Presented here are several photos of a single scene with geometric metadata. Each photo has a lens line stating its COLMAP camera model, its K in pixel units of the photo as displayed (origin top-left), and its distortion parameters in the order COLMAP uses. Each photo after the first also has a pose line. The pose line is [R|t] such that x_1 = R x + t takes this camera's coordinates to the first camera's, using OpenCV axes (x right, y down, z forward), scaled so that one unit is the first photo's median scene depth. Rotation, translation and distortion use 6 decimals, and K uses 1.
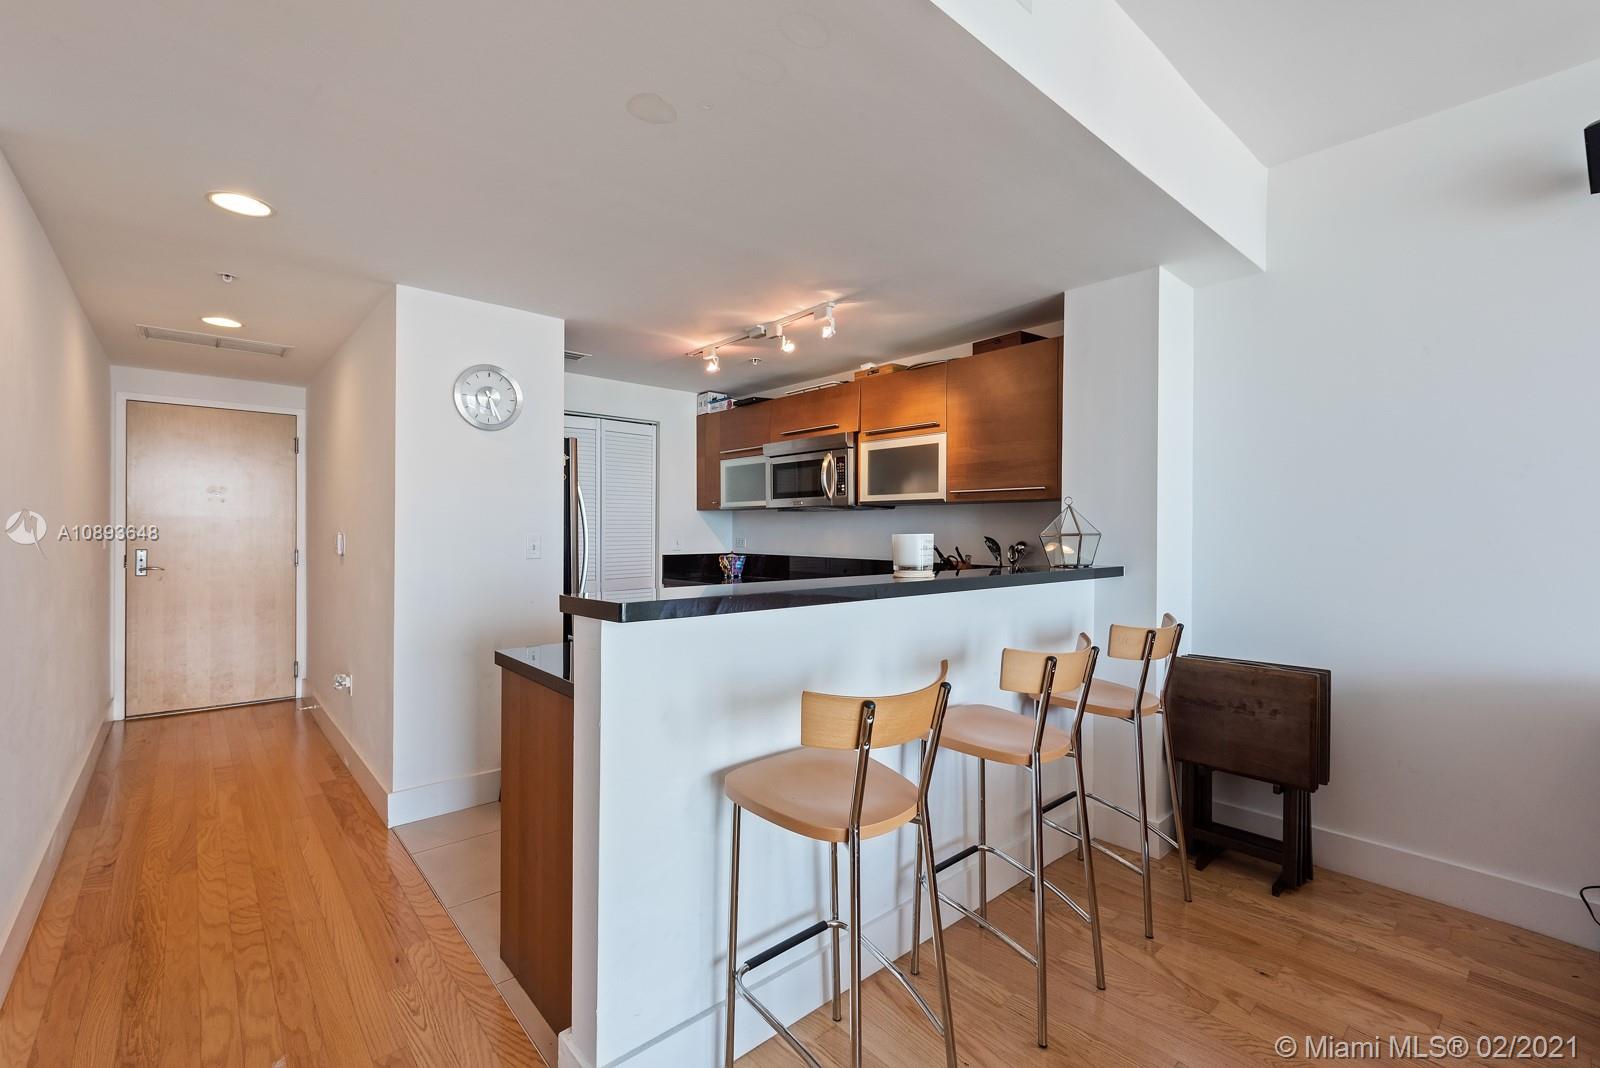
lens RADIAL K [[692.5, 0, 806.4], [0, 692.5, 530.6], [0, 0, 1]] dist [-0.003283, -0.000218]
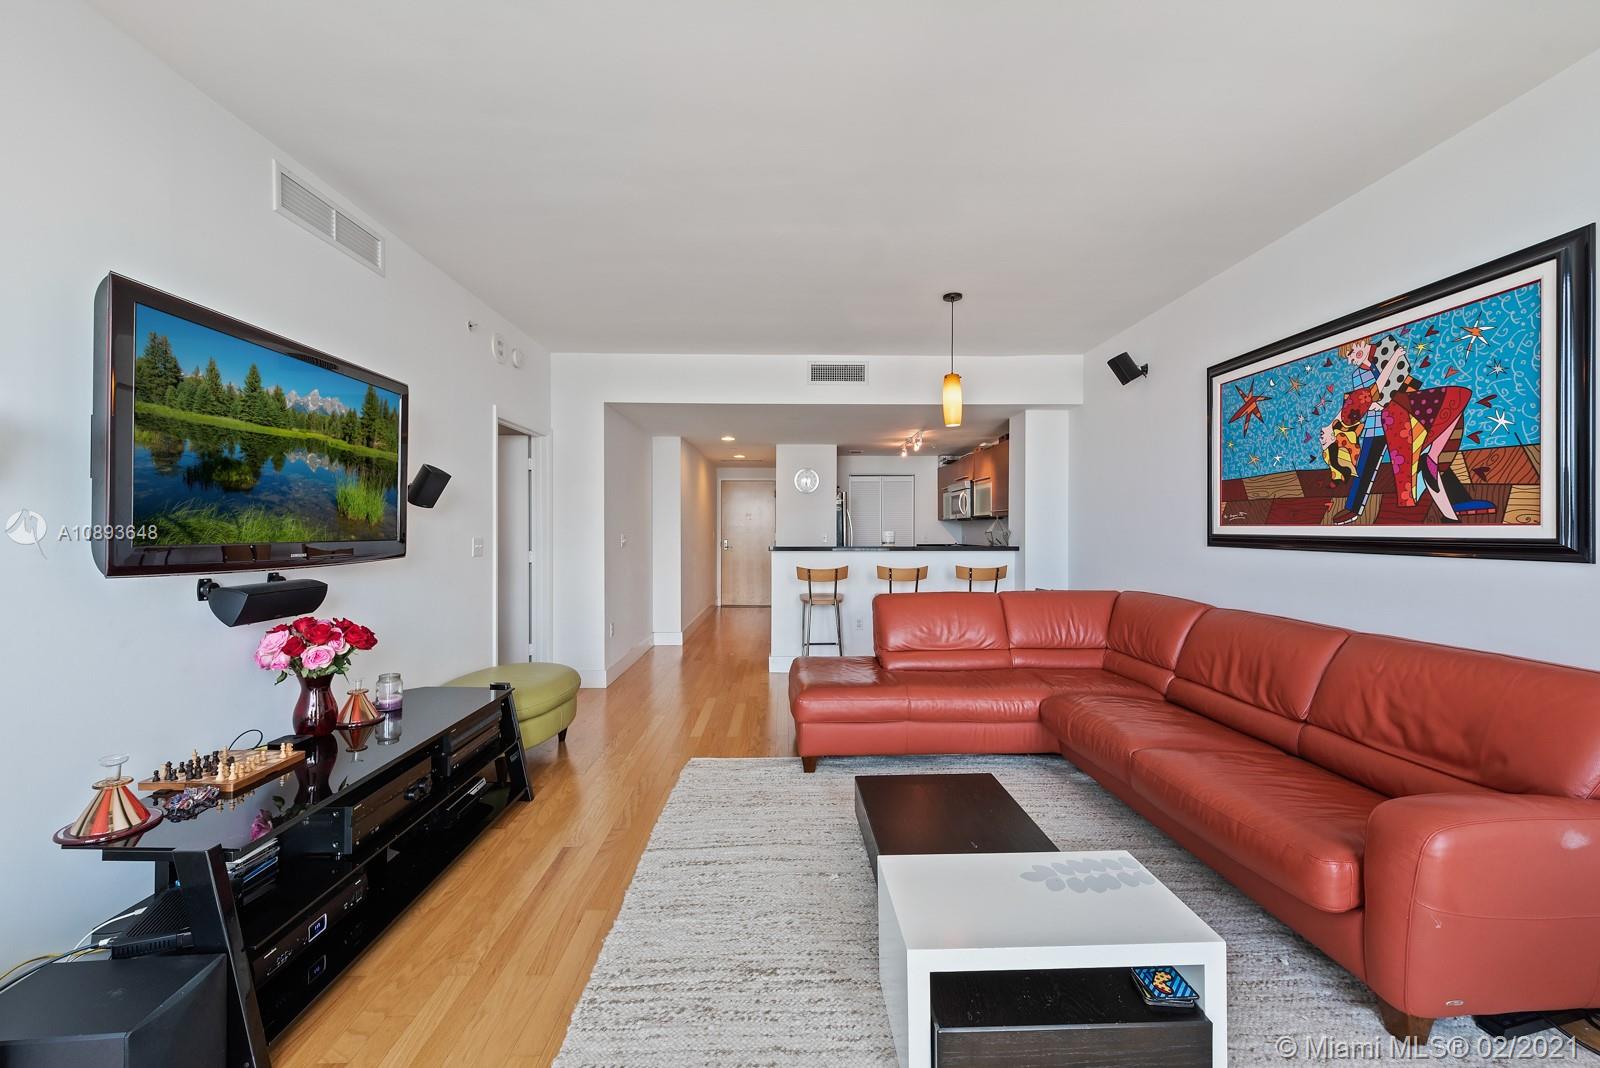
lens RADIAL K [[632.7, 0, 803.3], [0, 632.7, 530.8], [0, 0, 1]] dist [0.002197, 0.000124]
pose [[0.765175, -0.003725, -0.643812, 0.859108], [0.001490, 0.999991, -0.004015, 0.006743], [0.643821, 0.002113, 0.765173, -0.678242]]
